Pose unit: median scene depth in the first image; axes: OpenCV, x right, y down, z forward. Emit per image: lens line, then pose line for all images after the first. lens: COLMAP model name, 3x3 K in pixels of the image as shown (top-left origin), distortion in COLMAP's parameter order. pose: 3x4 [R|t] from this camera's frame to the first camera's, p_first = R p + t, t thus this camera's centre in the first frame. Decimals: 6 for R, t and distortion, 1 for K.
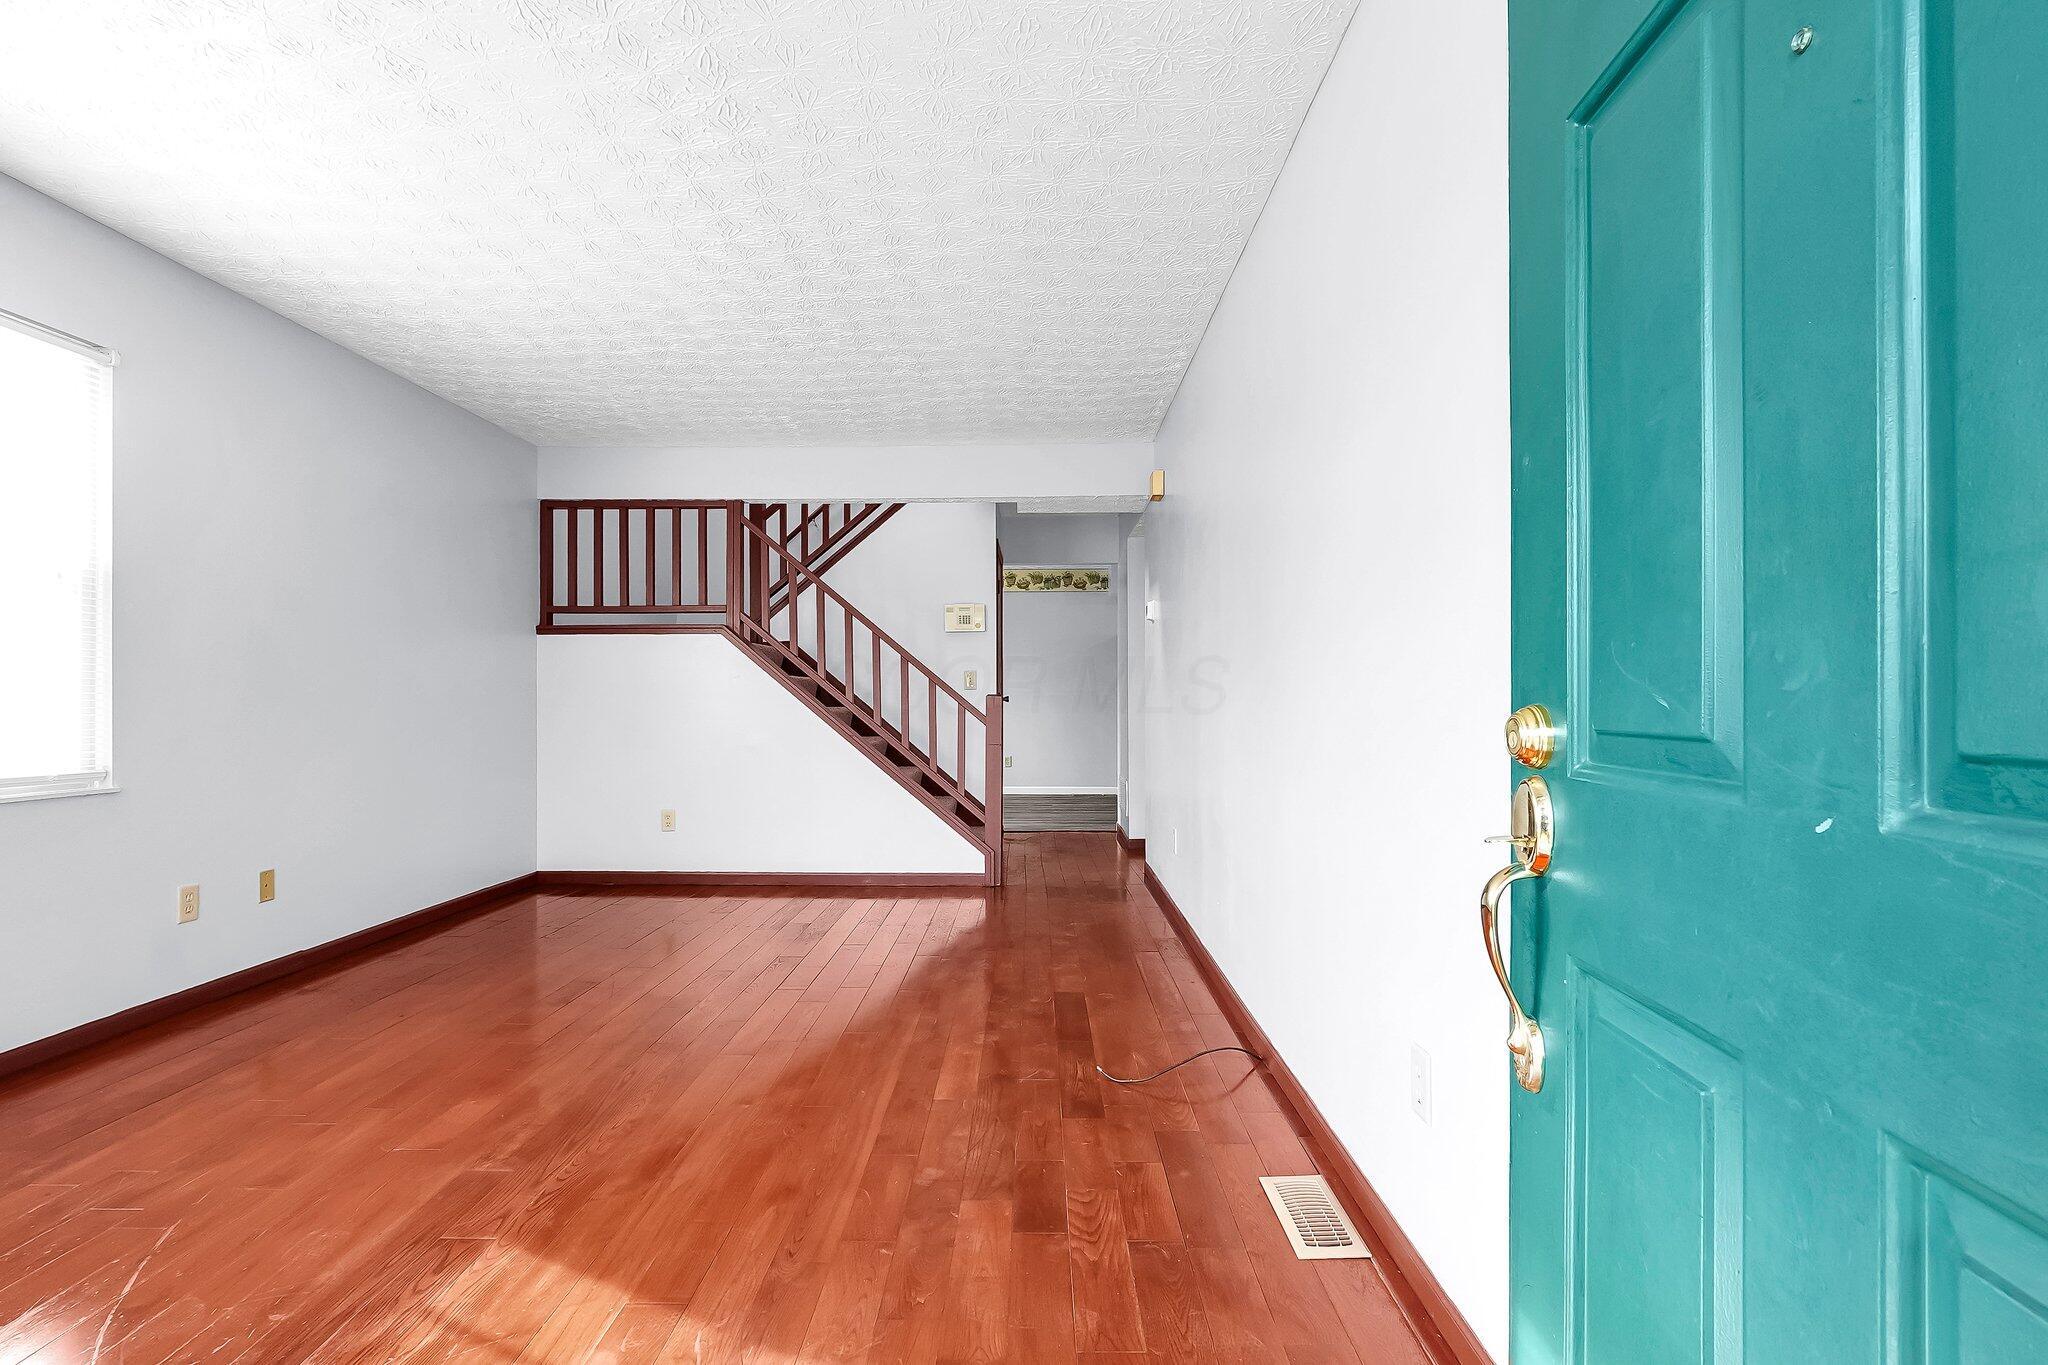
lens RADIAL K [[955.8, 0, 1026.7], [0, 955.8, 683.3], [0, 0, 1]] dist [-0.021328, 0.010056]
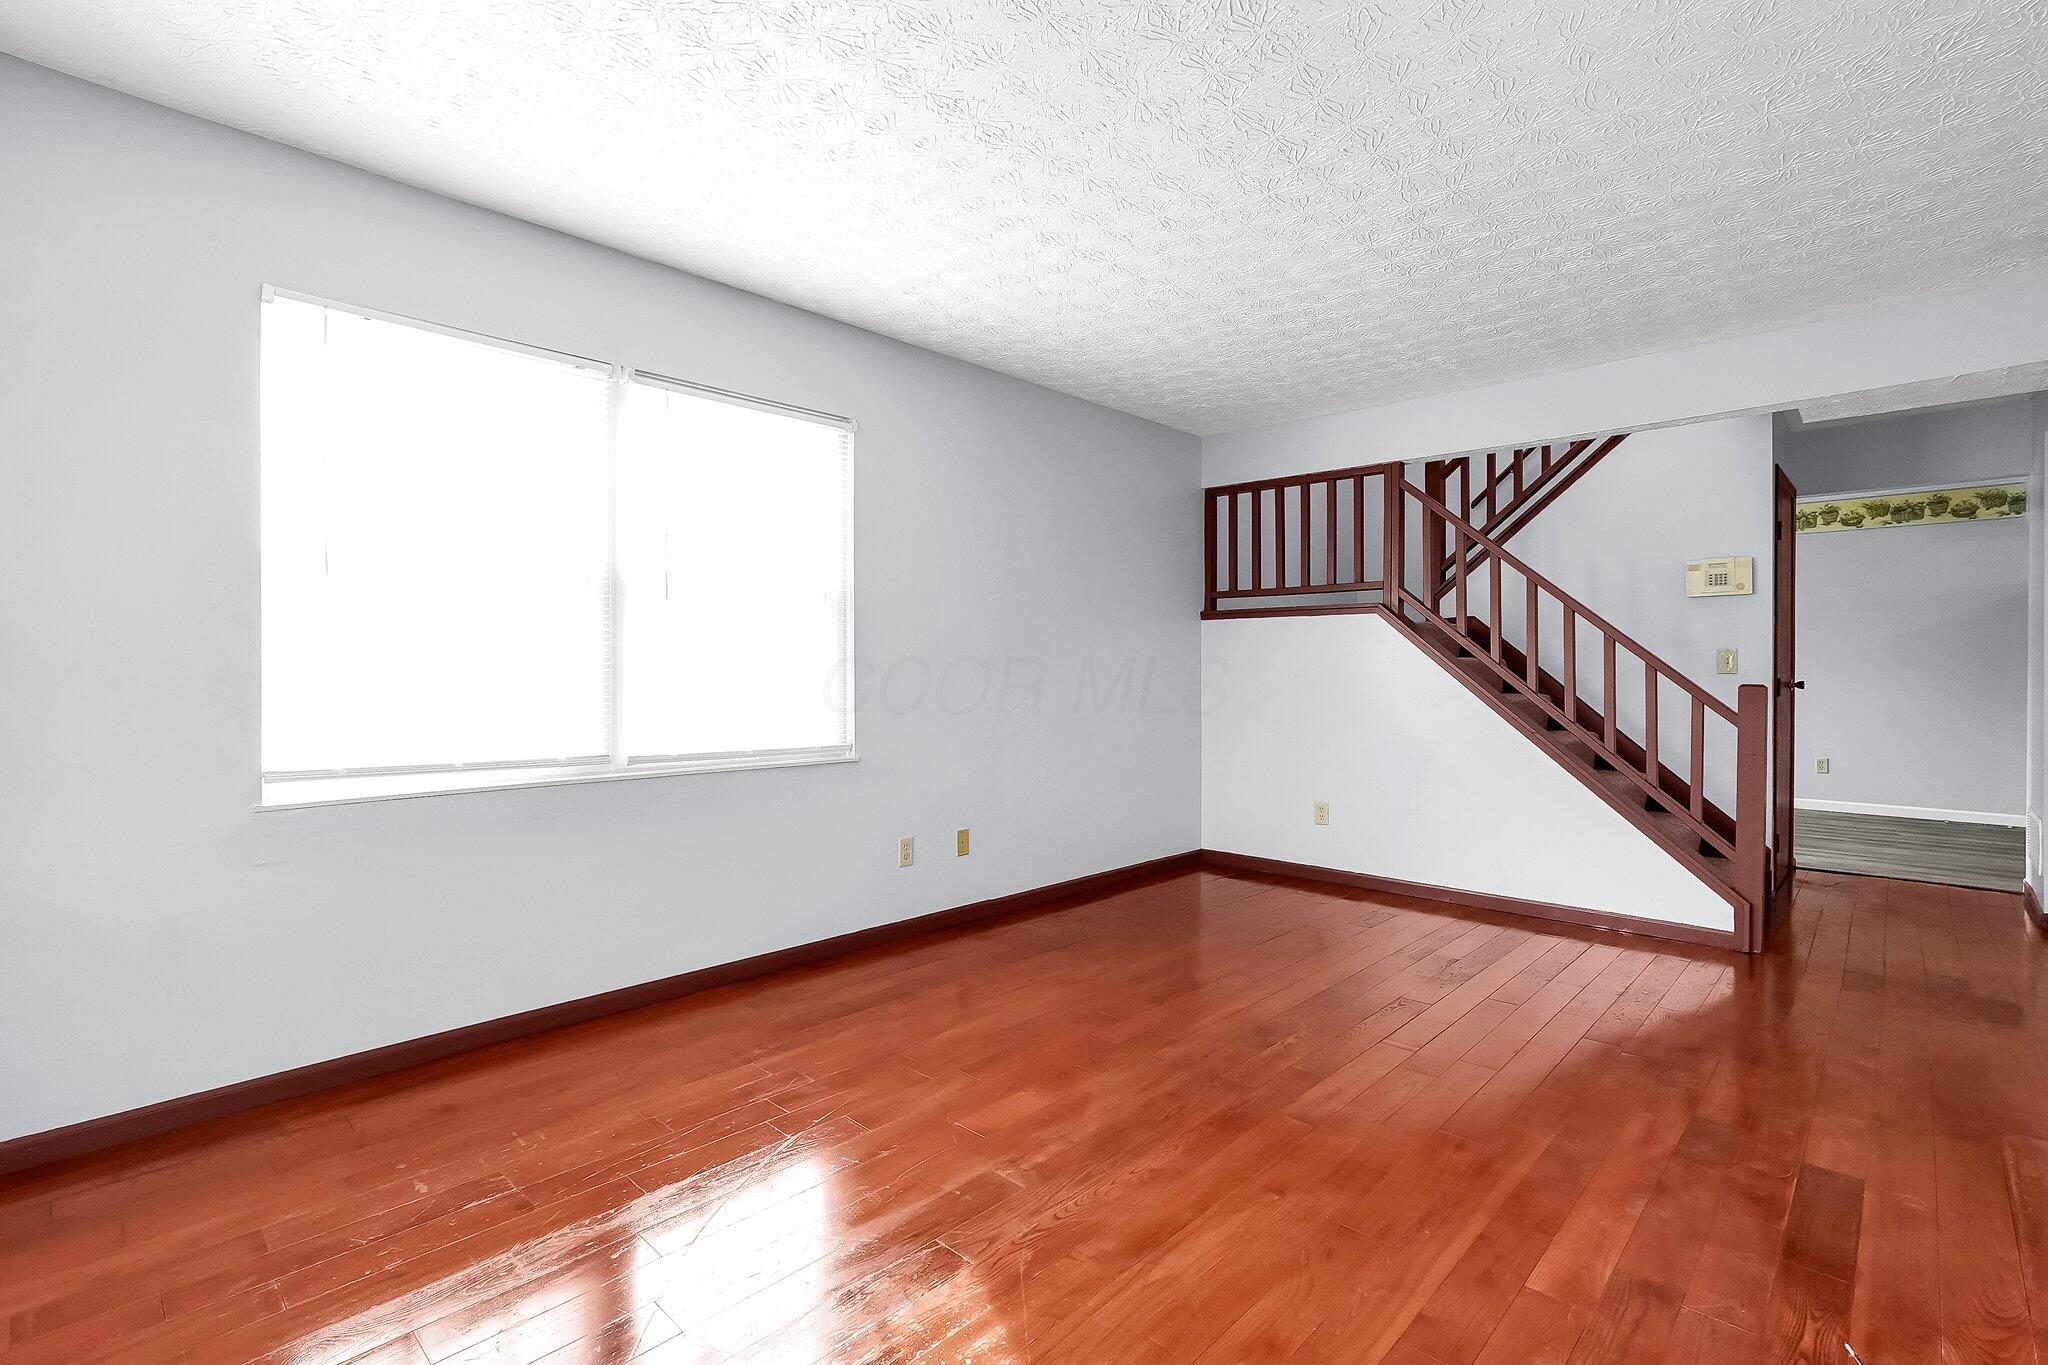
lens RADIAL K [[955.8, 0, 1006.7], [0, 955.8, 670.4], [0, 0, 1]] dist [-0.021328, 0.010056]
pose [[0.727852, 0.003453, -0.685725, 0.065465], [0.009168, 0.999849, 0.014766, -0.020949], [0.685673, -0.017035, 0.727711, 0.149510]]
